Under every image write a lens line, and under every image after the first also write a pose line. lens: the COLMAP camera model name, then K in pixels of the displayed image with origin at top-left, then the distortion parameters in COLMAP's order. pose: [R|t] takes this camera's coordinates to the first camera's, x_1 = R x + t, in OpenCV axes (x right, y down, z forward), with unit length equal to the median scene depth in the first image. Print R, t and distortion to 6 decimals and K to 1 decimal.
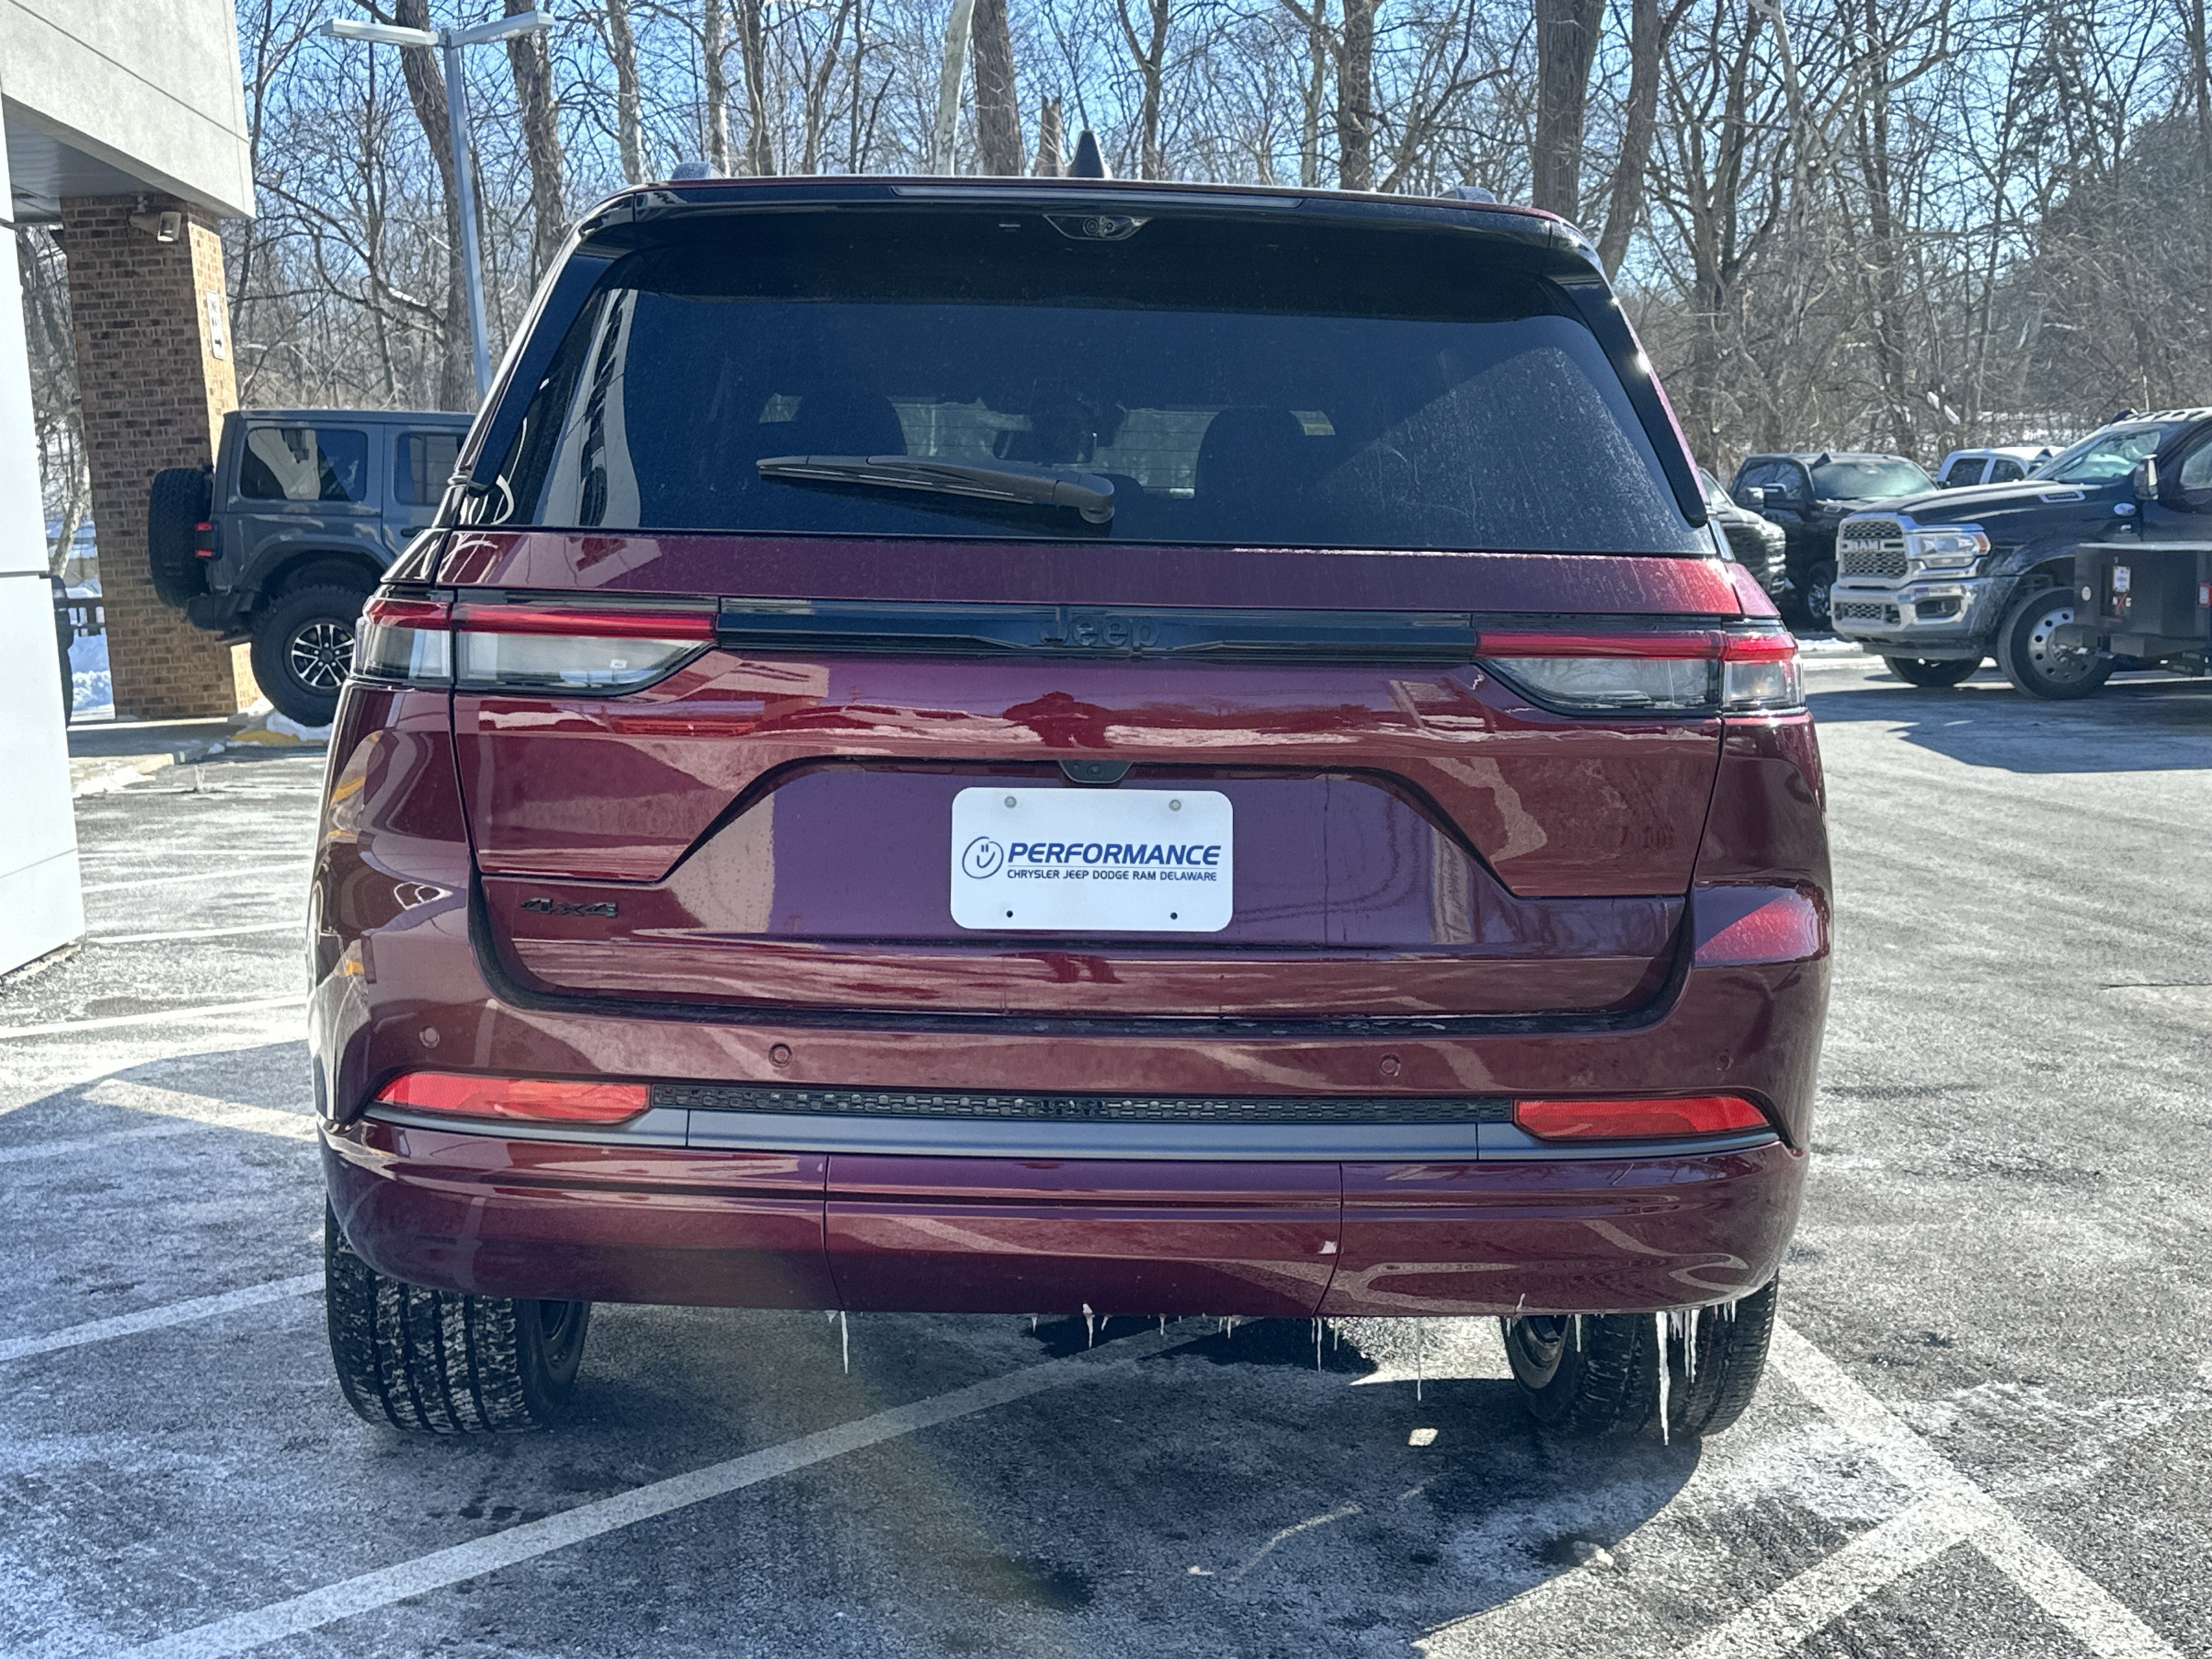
lens RADIAL K [[2532.6, 0, 1093.3], [0, 2532.6, 812.8], [0, 0, 1]] dist [0.214723, -0.476527]
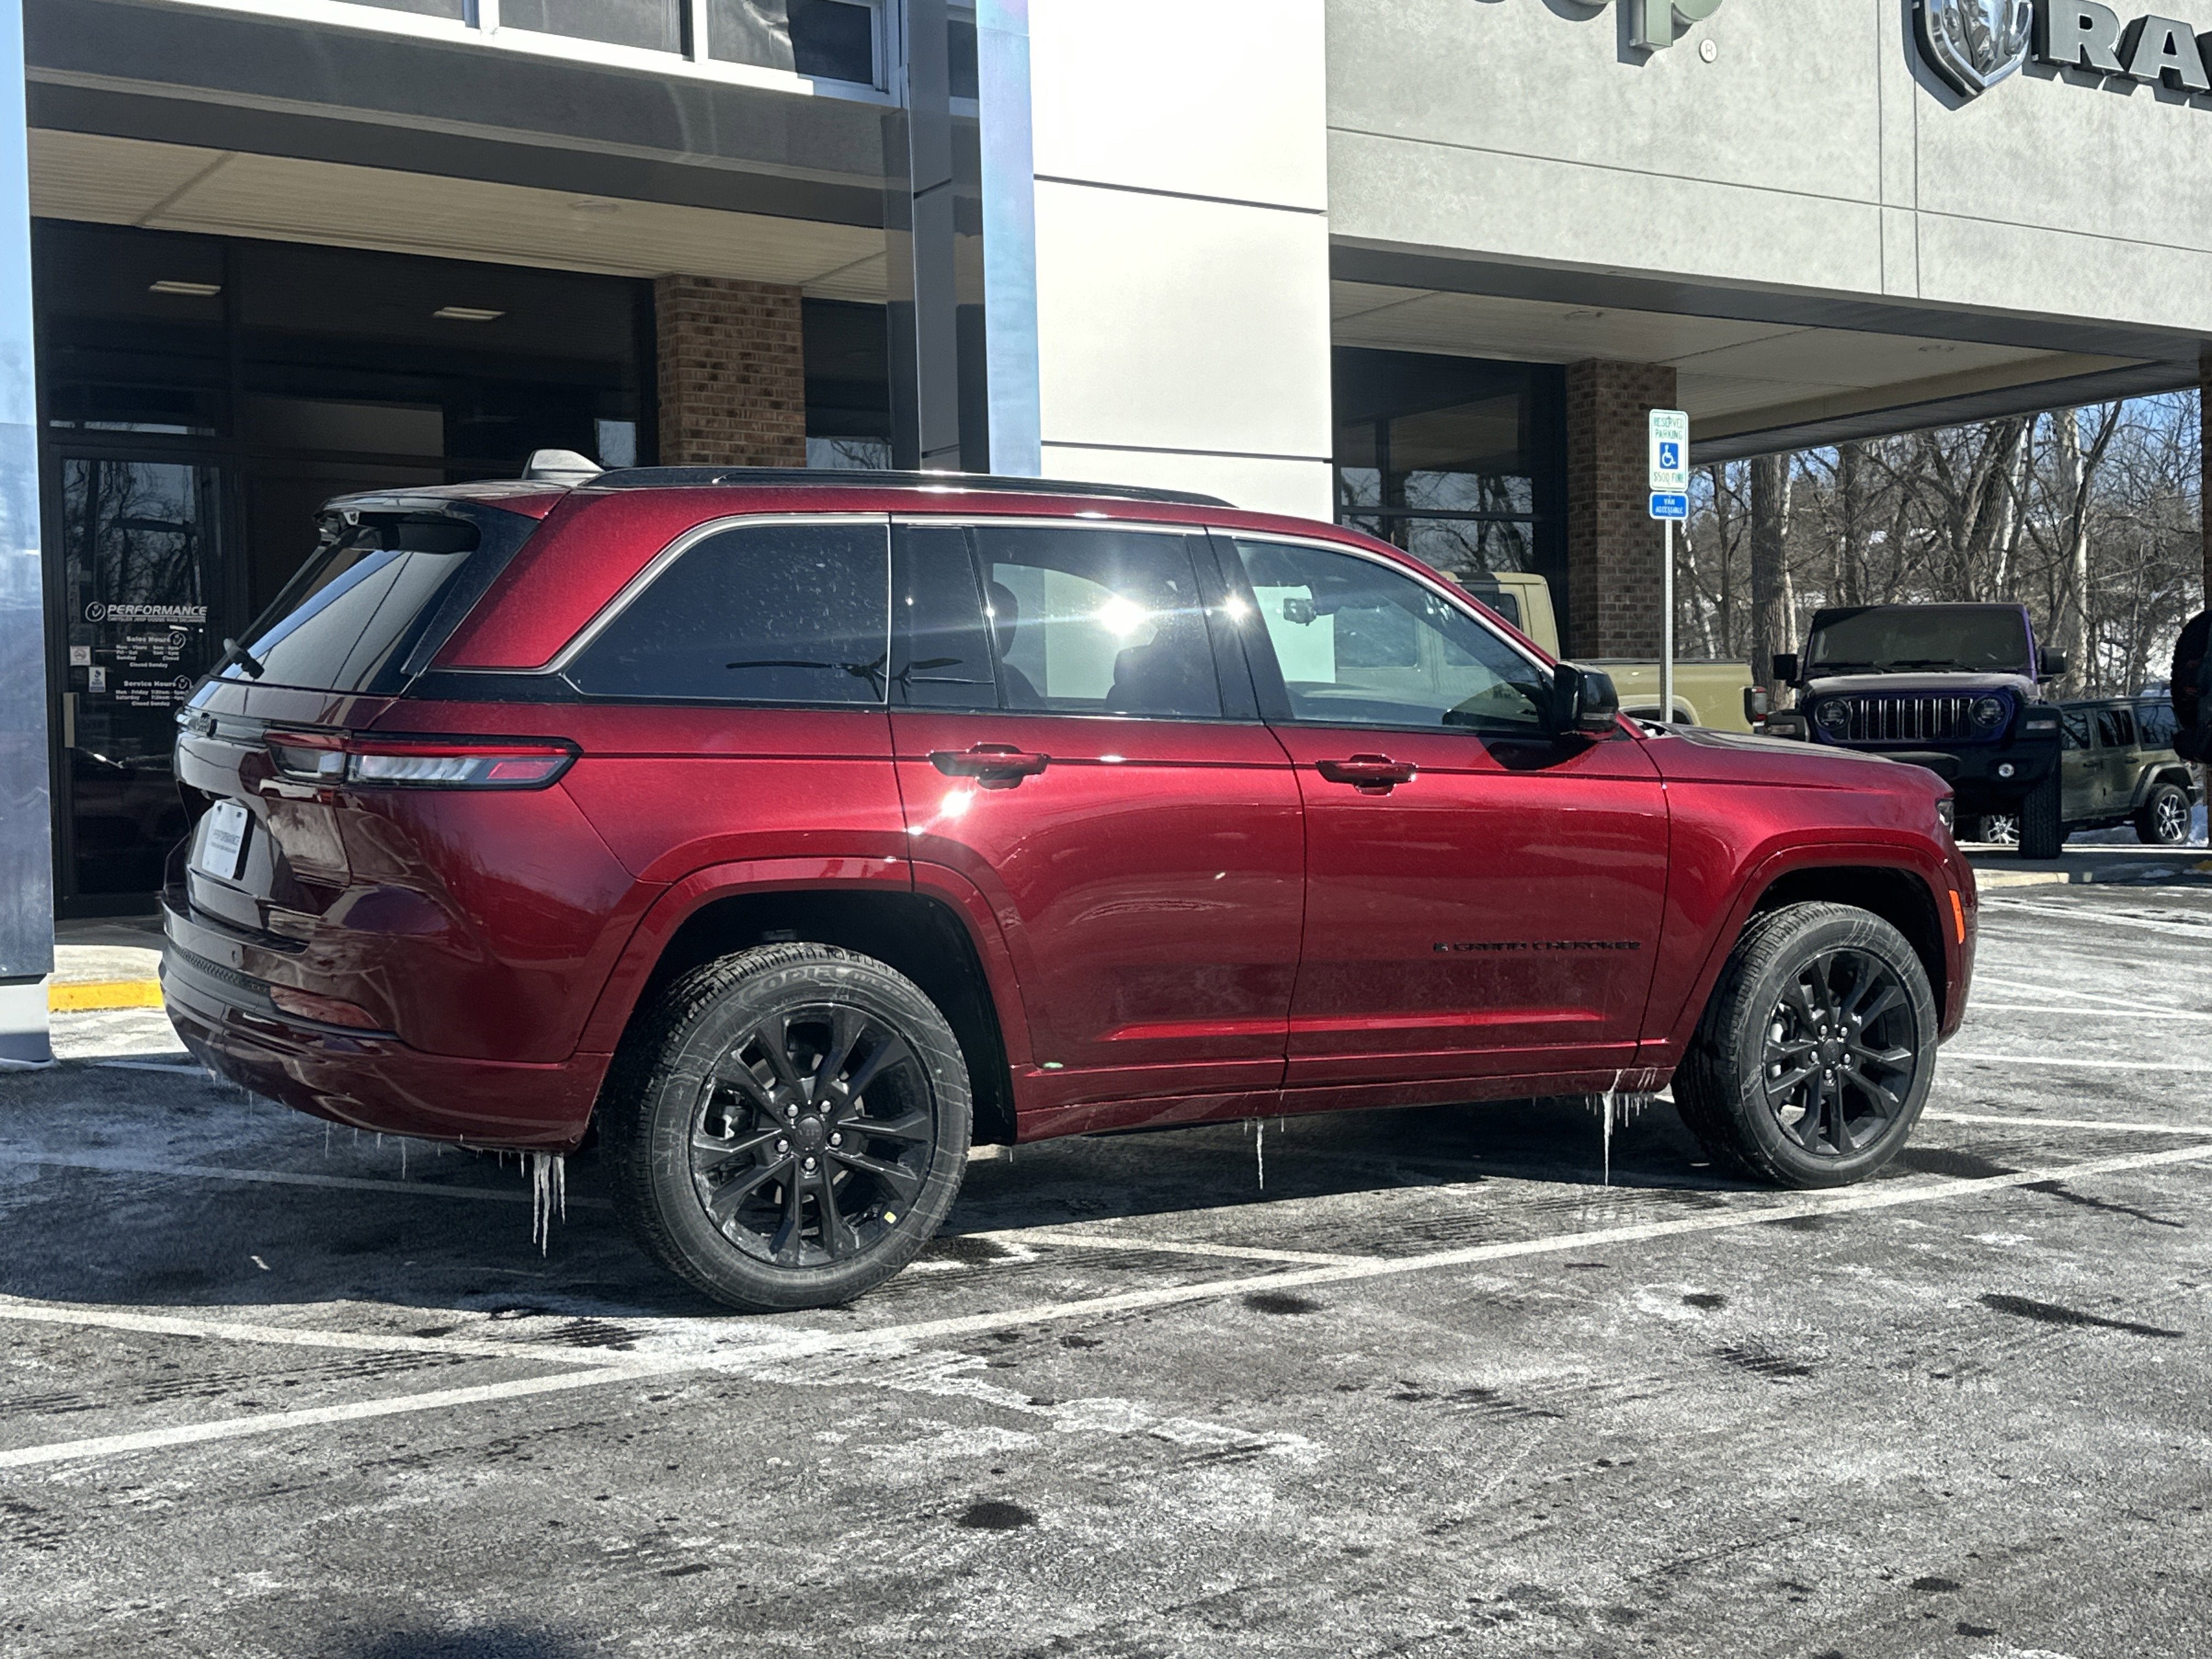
lens RADIAL K [[2532.6, 0, 1093.3], [0, 2532.6, 812.8], [0, 0, 1]] dist [0.214723, -0.476527]
pose [[0.486788, 0.054933, -0.871791, 1.725070], [-0.100117, 0.994953, 0.006791, -0.069341], [0.867764, 0.083975, 0.489831, 0.494125]]
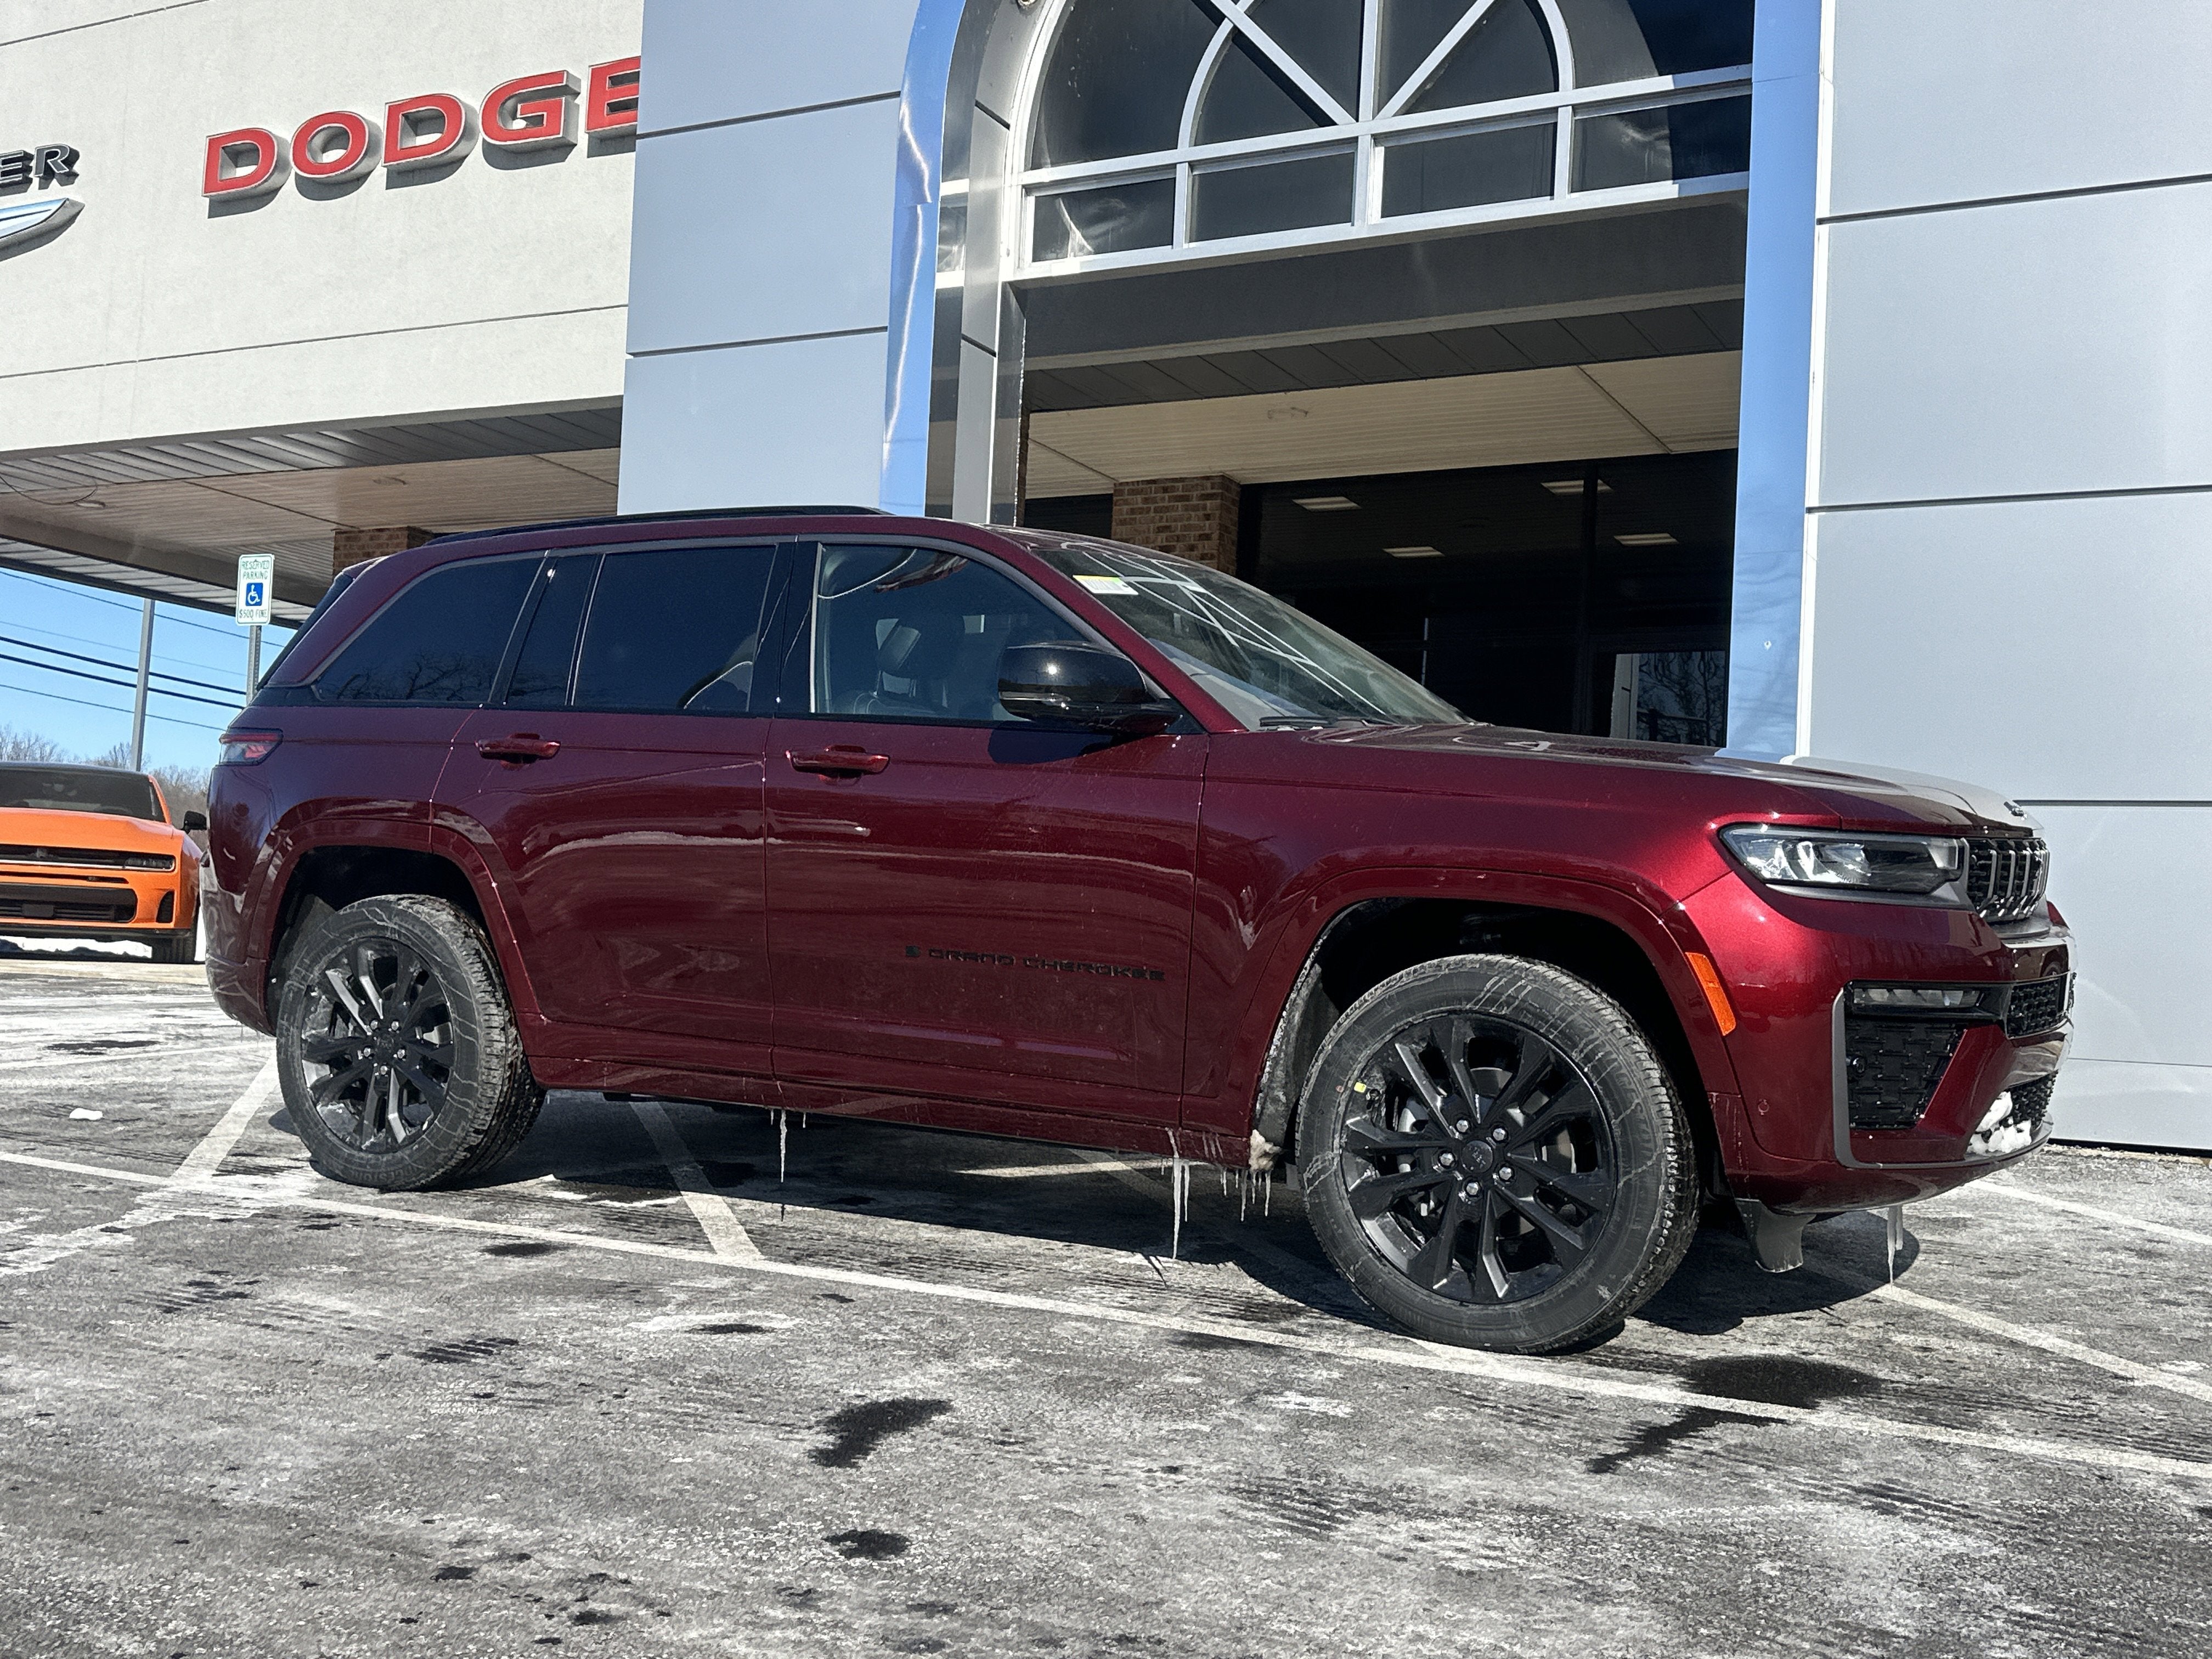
lens RADIAL K [[2266.4, 0, 1110.7], [0, 2266.4, 826.5], [0, 0, 1]] dist [0.192106, -0.358985]
pose [[-0.529229, -0.038391, -0.847610, 1.483606], [-0.119820, 0.992346, 0.029866, -0.130287], [0.839976, 0.117367, -0.529779, 2.532959]]
